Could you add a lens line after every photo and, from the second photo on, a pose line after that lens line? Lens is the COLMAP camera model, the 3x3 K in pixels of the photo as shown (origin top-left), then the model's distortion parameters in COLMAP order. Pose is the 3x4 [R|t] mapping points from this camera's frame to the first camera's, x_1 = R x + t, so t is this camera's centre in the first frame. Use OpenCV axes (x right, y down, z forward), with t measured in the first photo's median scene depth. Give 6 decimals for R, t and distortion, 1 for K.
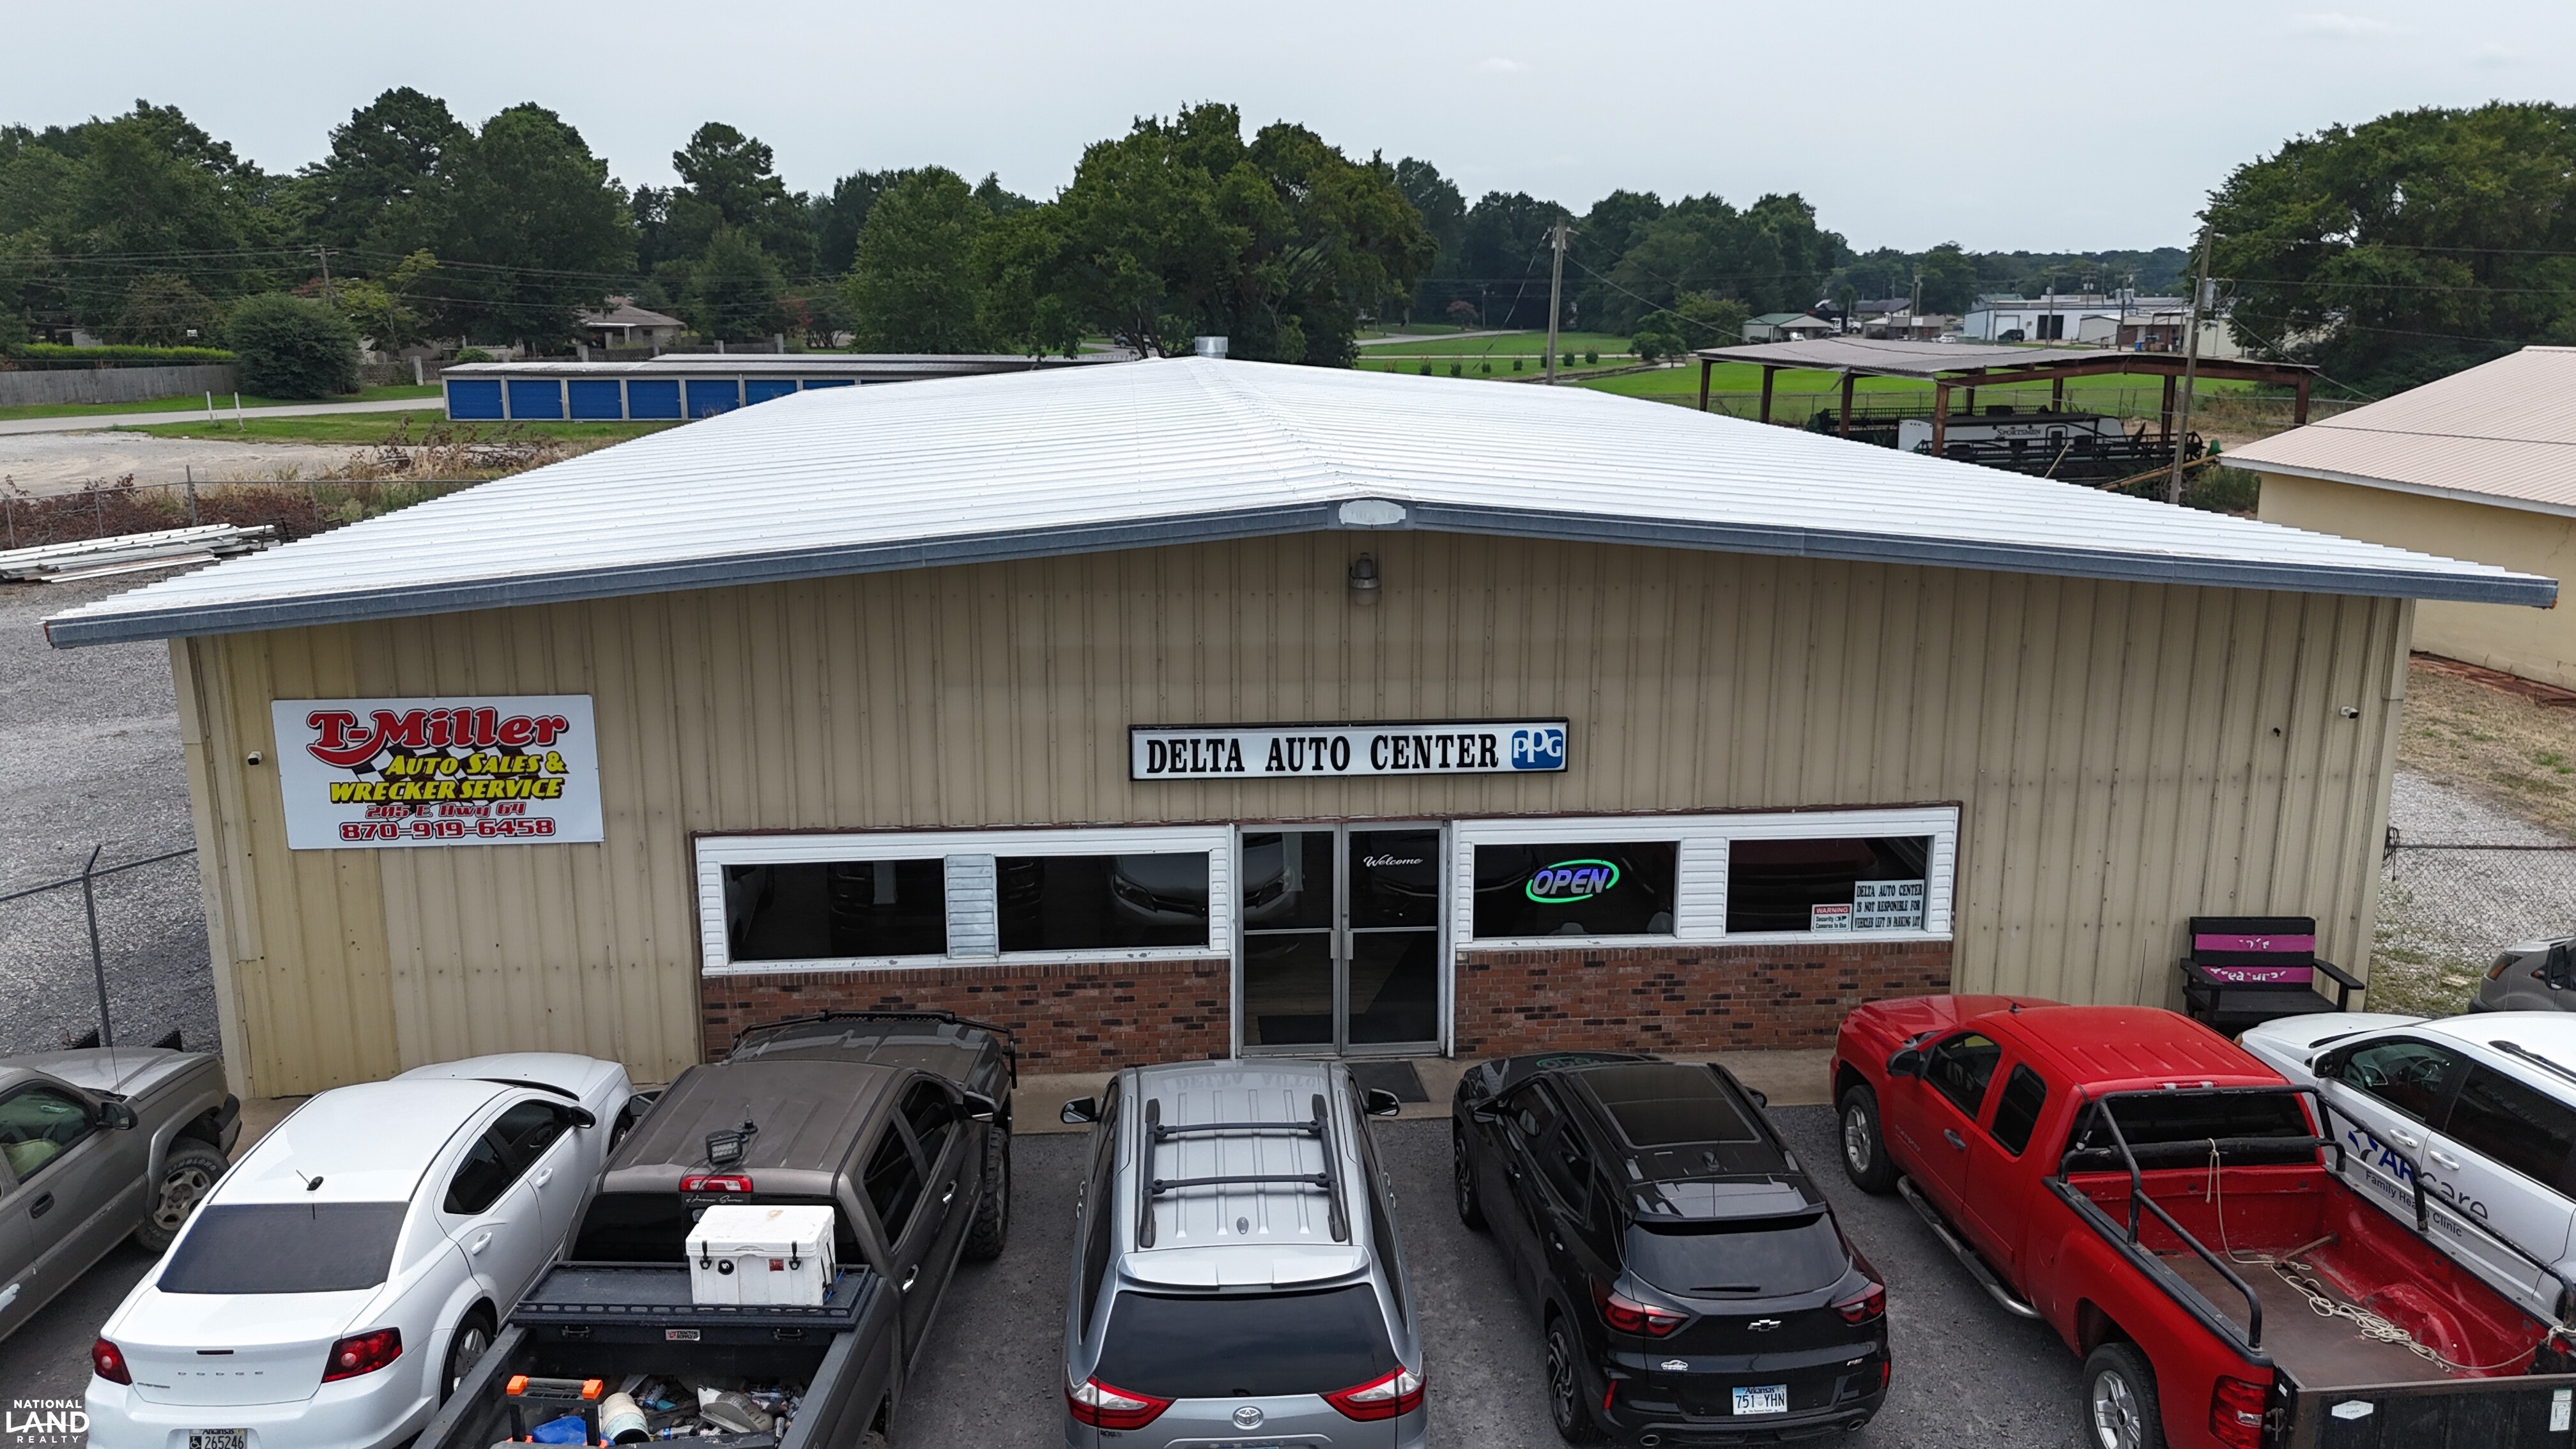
lens RADIAL K [[1905.4, 0, 1280.2], [0, 1905.4, 677.9], [0, 0, 1]] dist [0.115215, -0.171447]
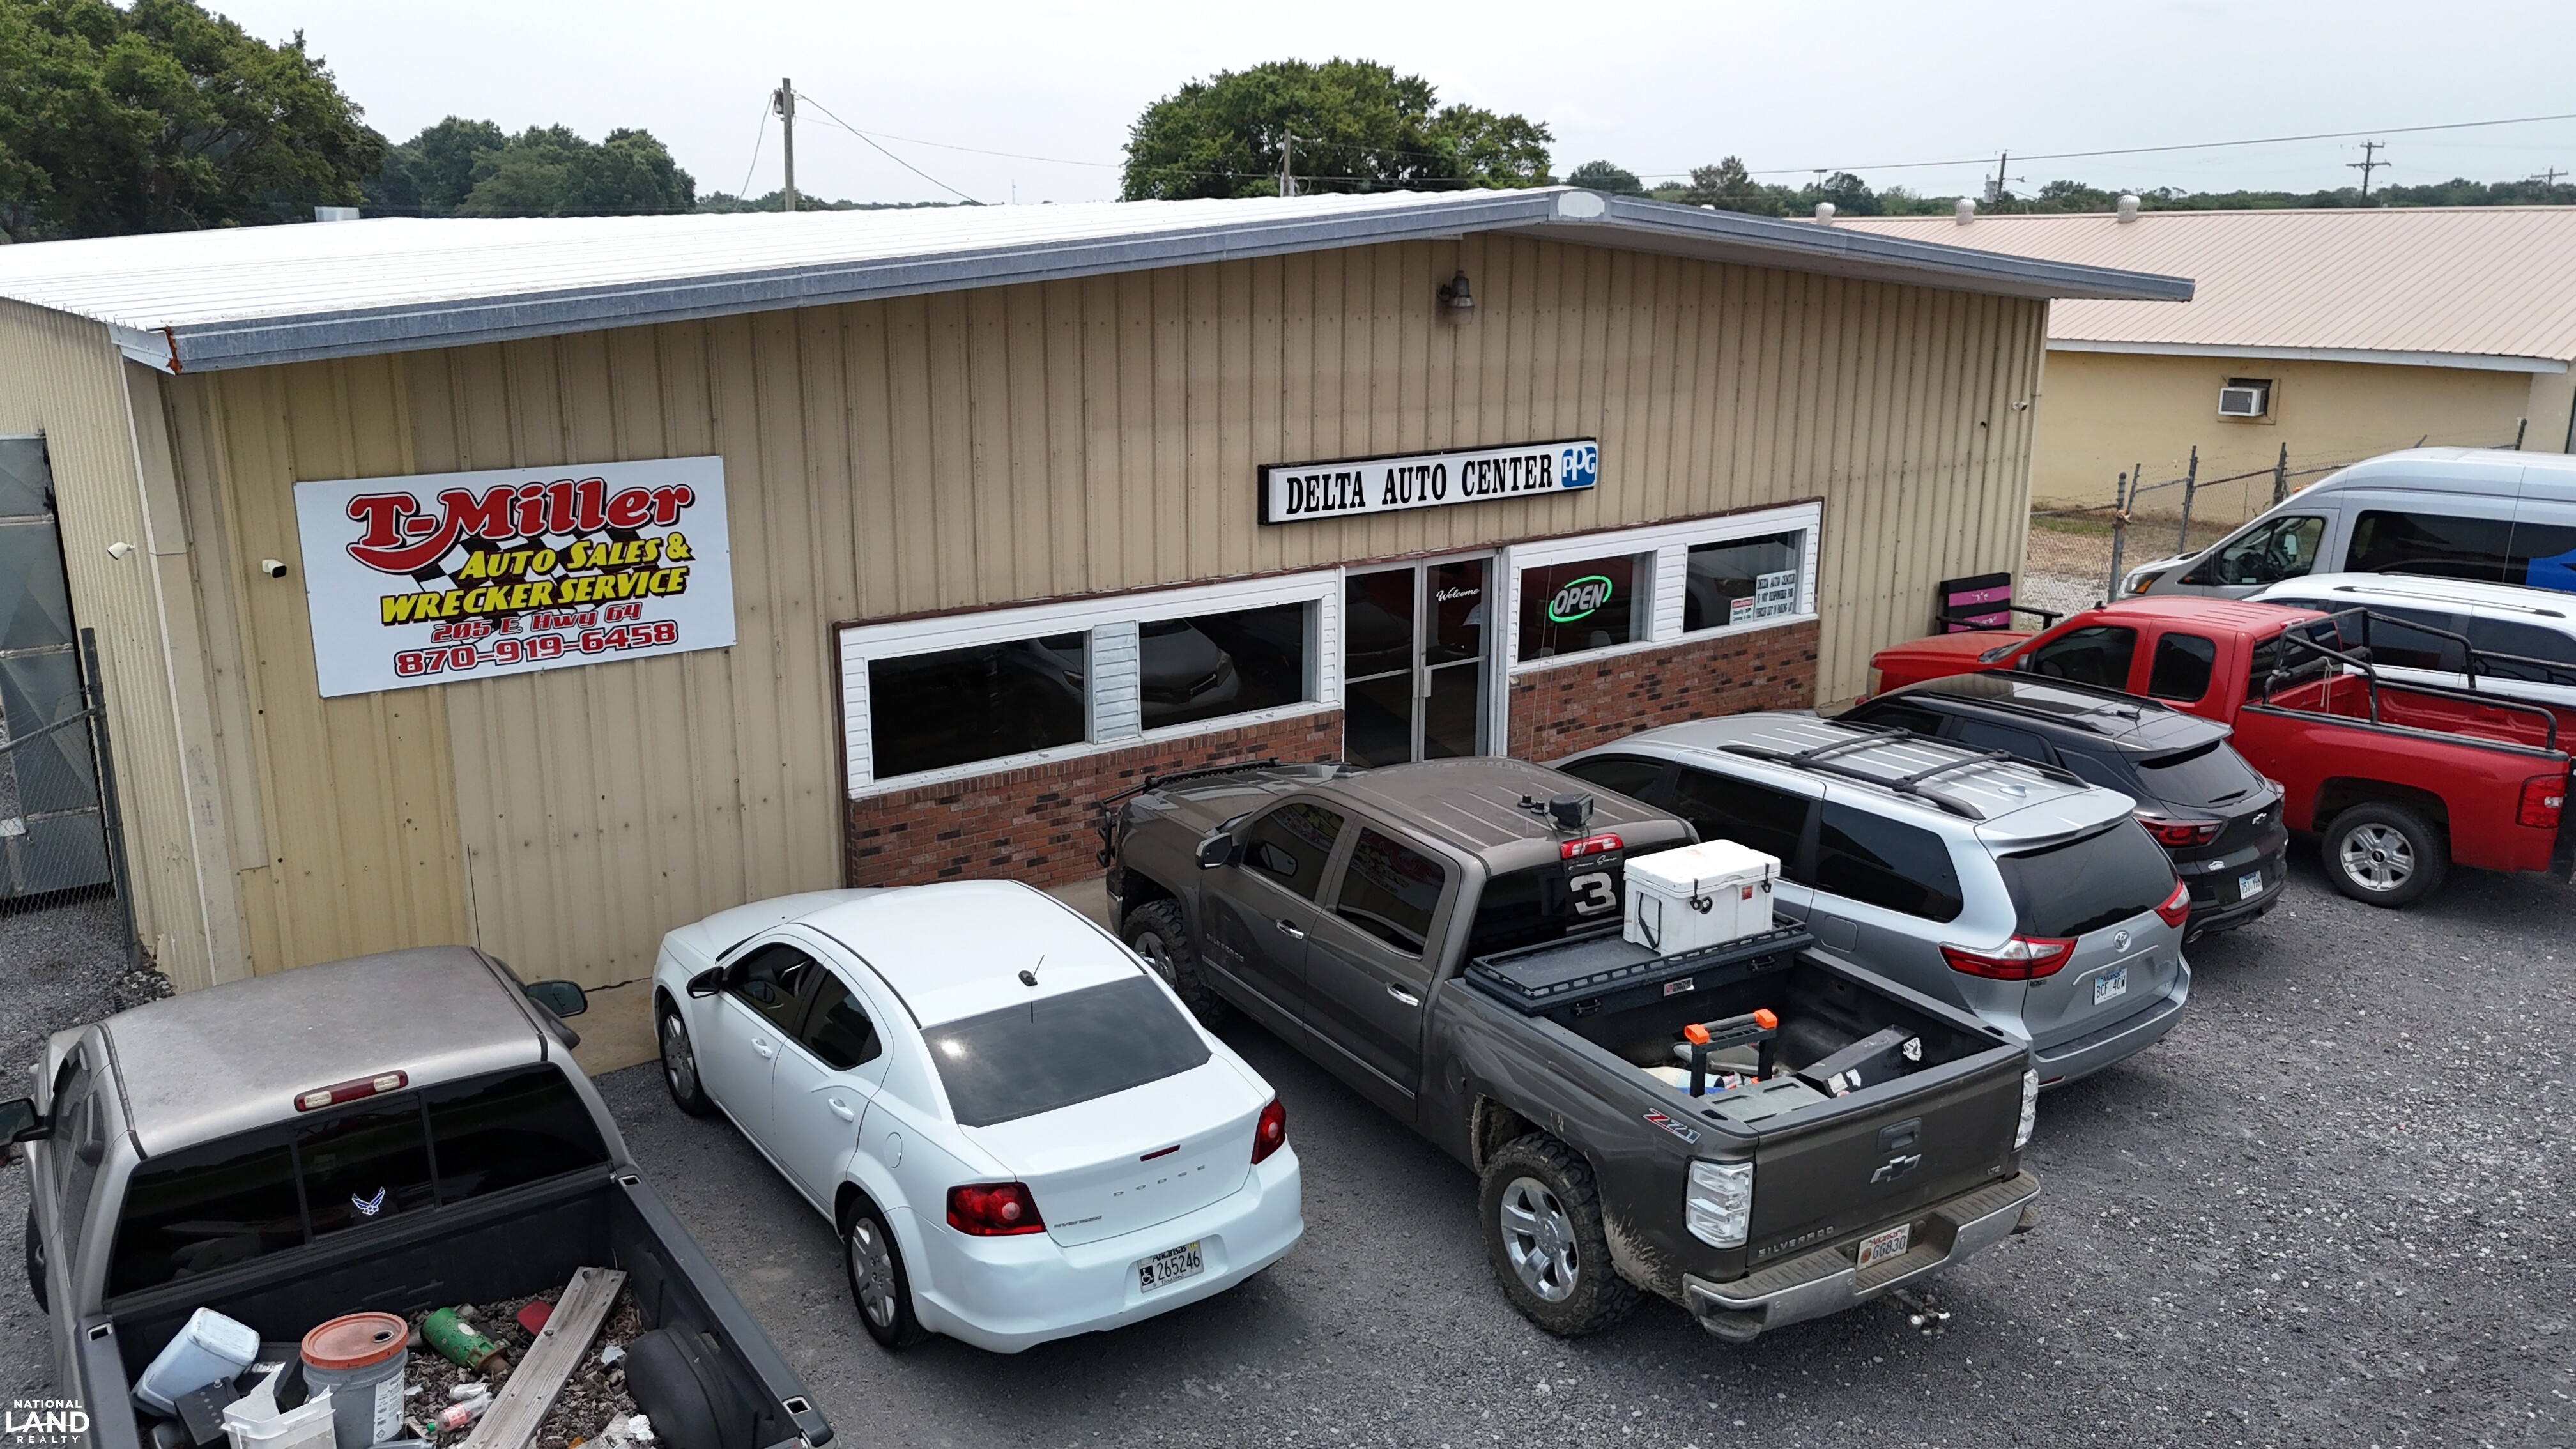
lens RADIAL K [[1905.6, 0, 1281.6], [0, 1905.6, 705.2], [0, 0, 1]] dist [0.088324, -0.098044]
pose [[0.835578, -0.126587, 0.534589, -0.581753], [0.105944, 0.991955, 0.069295, 0.077481], [-0.539059, -0.001265, 0.842267, 0.209563]]
